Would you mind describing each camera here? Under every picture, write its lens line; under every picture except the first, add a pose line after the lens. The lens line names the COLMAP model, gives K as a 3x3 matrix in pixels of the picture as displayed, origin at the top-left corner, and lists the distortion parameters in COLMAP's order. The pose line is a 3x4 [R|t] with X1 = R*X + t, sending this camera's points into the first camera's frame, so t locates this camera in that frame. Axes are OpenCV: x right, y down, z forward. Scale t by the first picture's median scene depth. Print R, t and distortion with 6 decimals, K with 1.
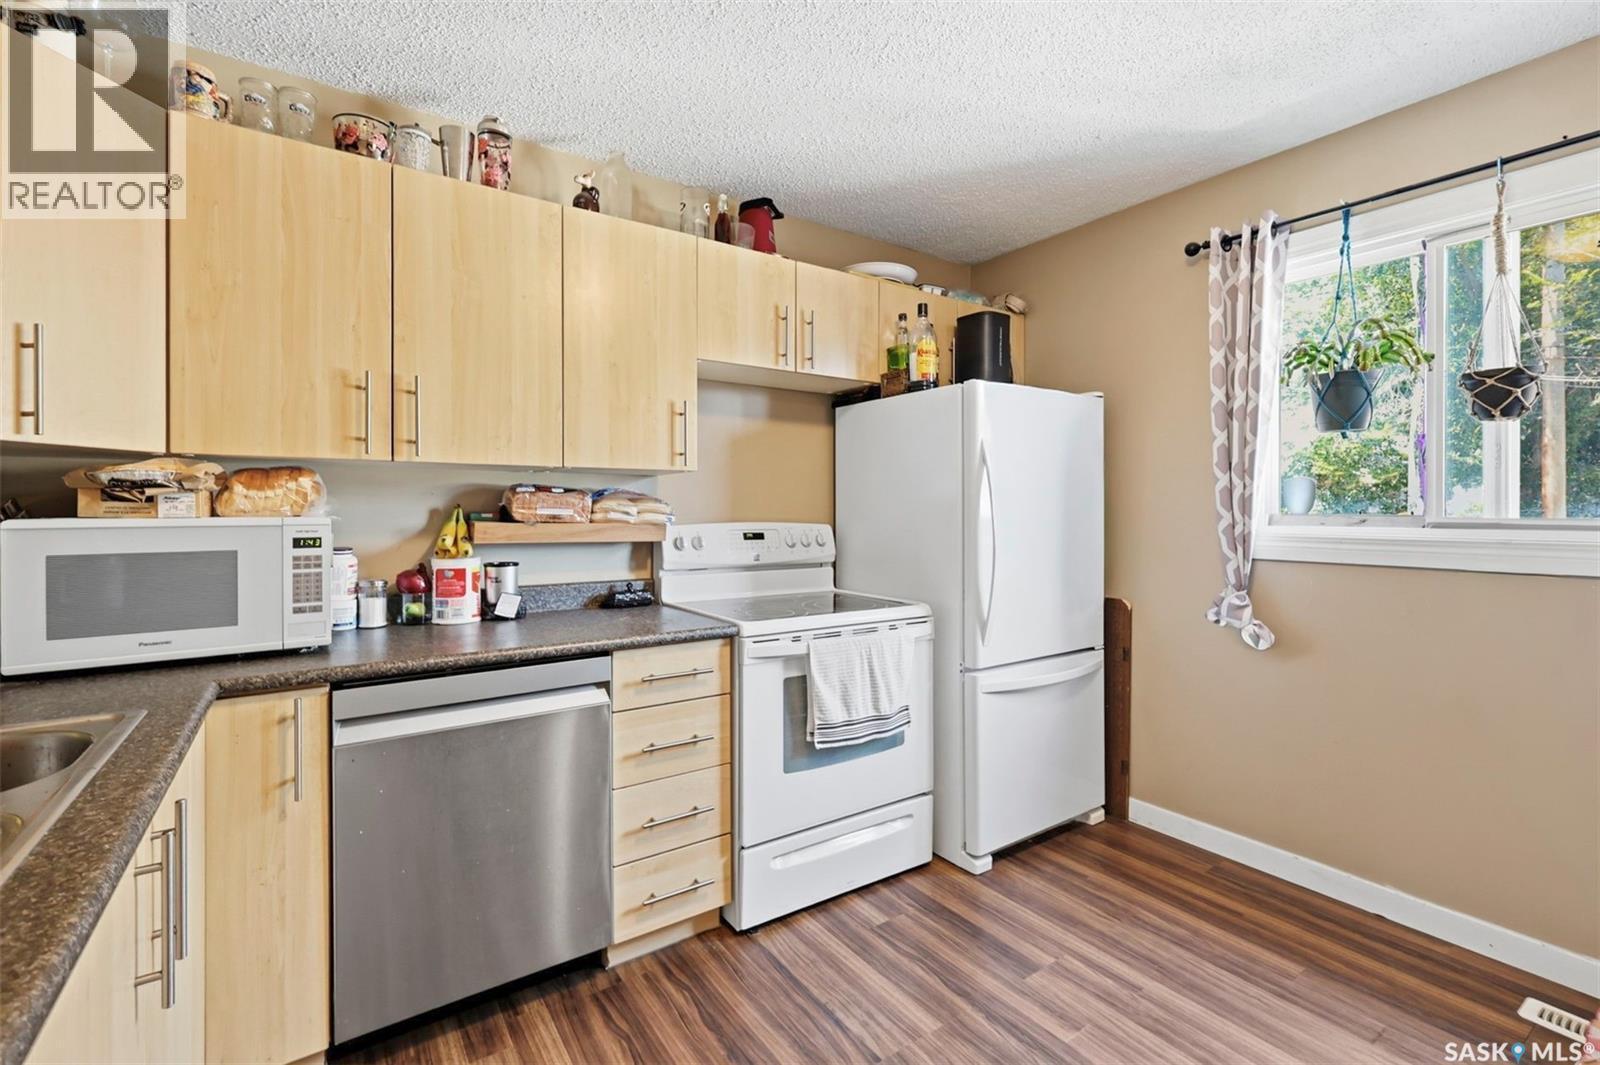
lens RADIAL K [[706.8, 0, 793.4], [0, 706.8, 516.5], [0, 0, 1]] dist [-0.000856, -0.000203]
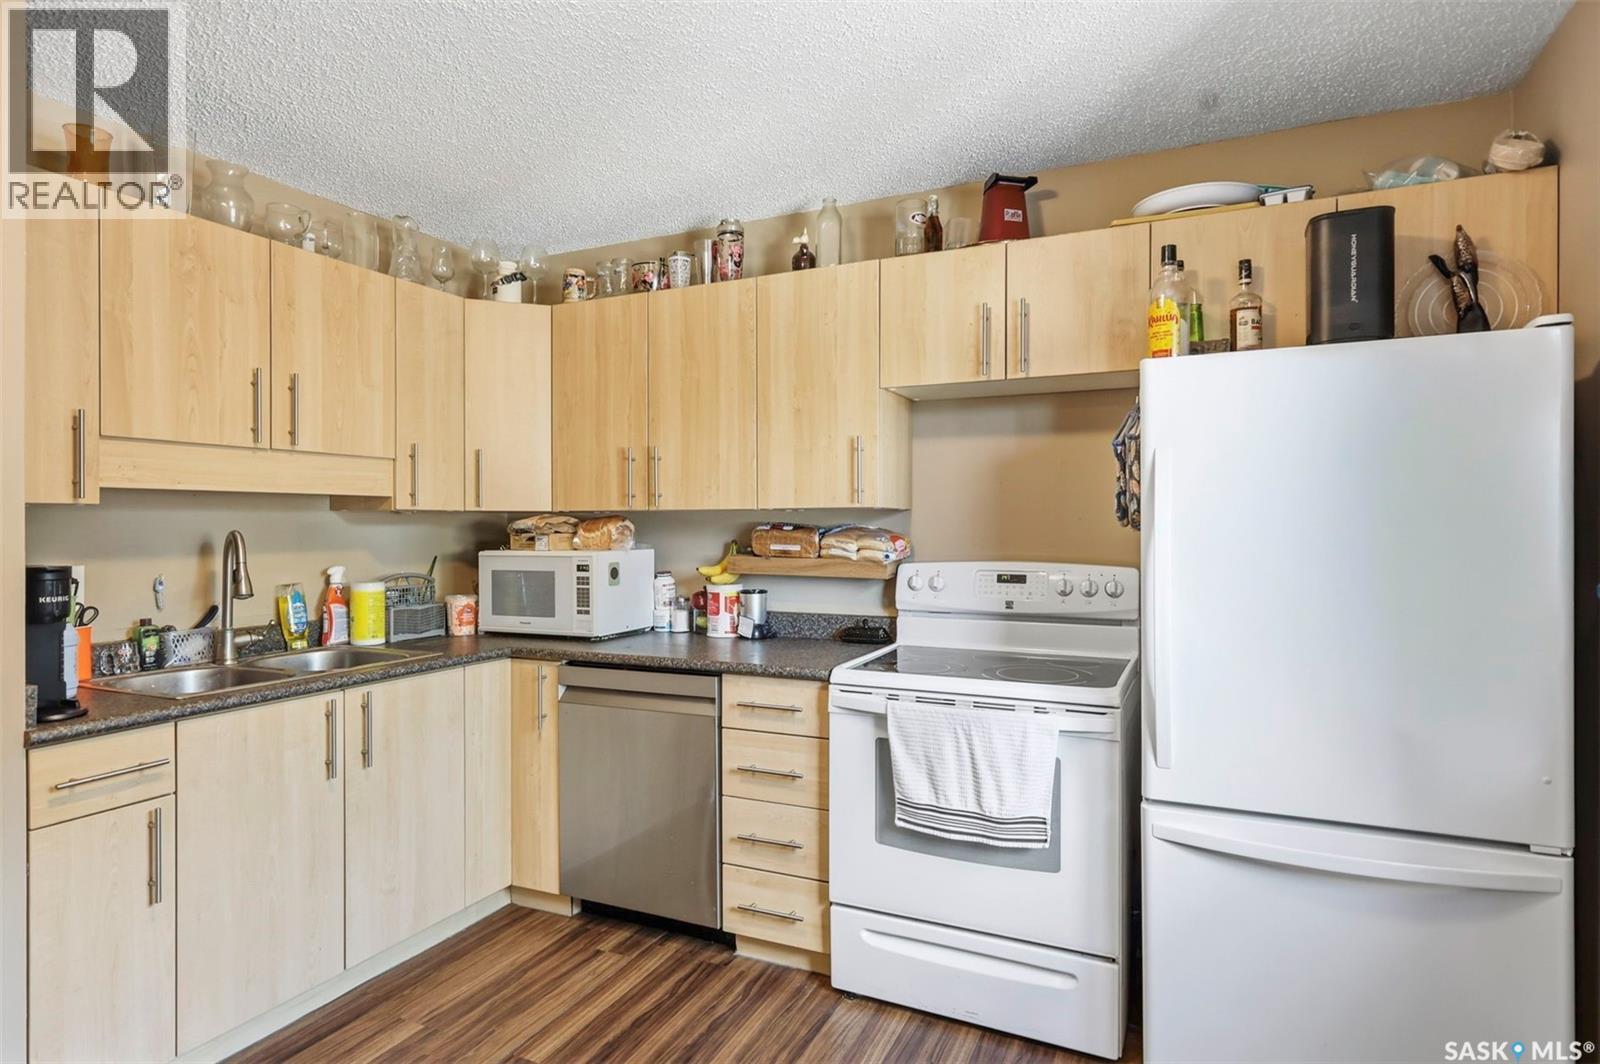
lens RADIAL K [[869.4, 0, 800.0], [0, 869.4, 532.0], [0, 0, 1]] dist [0.003175, -0.000067]
pose [[0.508026, 0.006615, -0.861316, 0.877415], [-0.003340, 0.999978, 0.005710, -0.040152], [0.861335, -0.000024, 0.508037, 0.340087]]
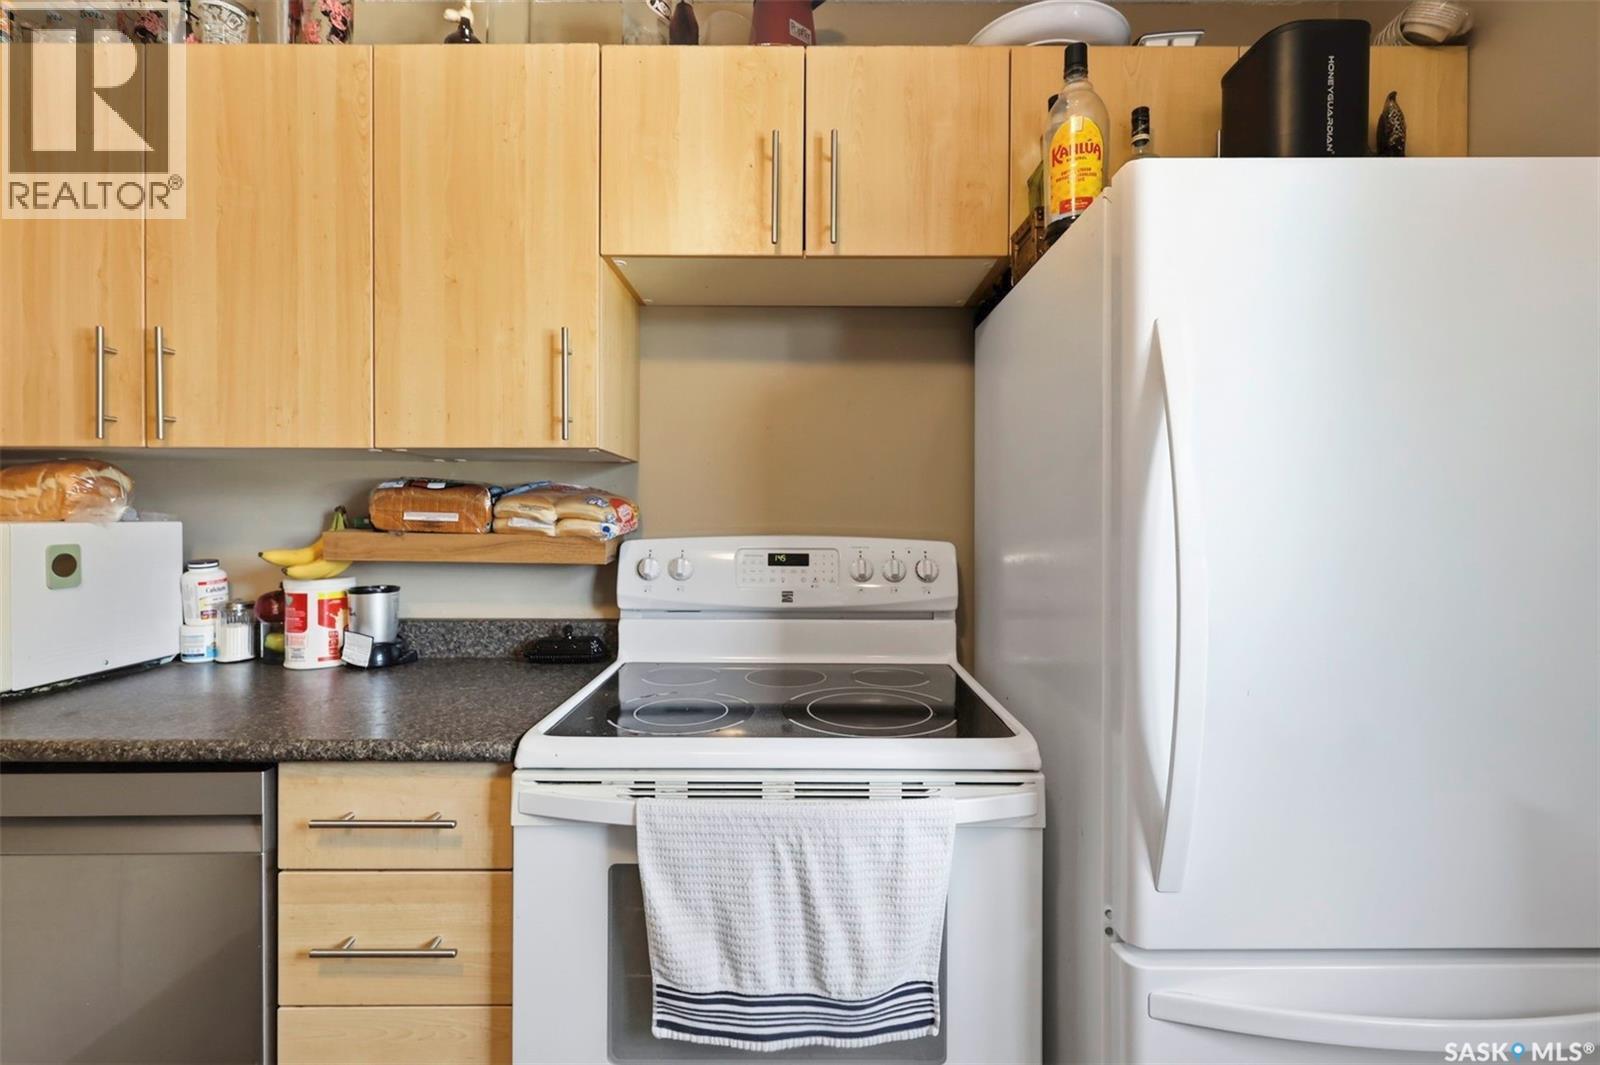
lens RADIAL K [[706.8, 0, 804.8], [0, 706.8, 522.9], [0, 0, 1]] dist [0.002091, 0.000069]
pose [[0.827948, 0.008289, -0.560743, 0.358166], [-0.007195, 0.999965, 0.004157, -0.006354], [0.560758, 0.000593, 0.827979, 0.658977]]
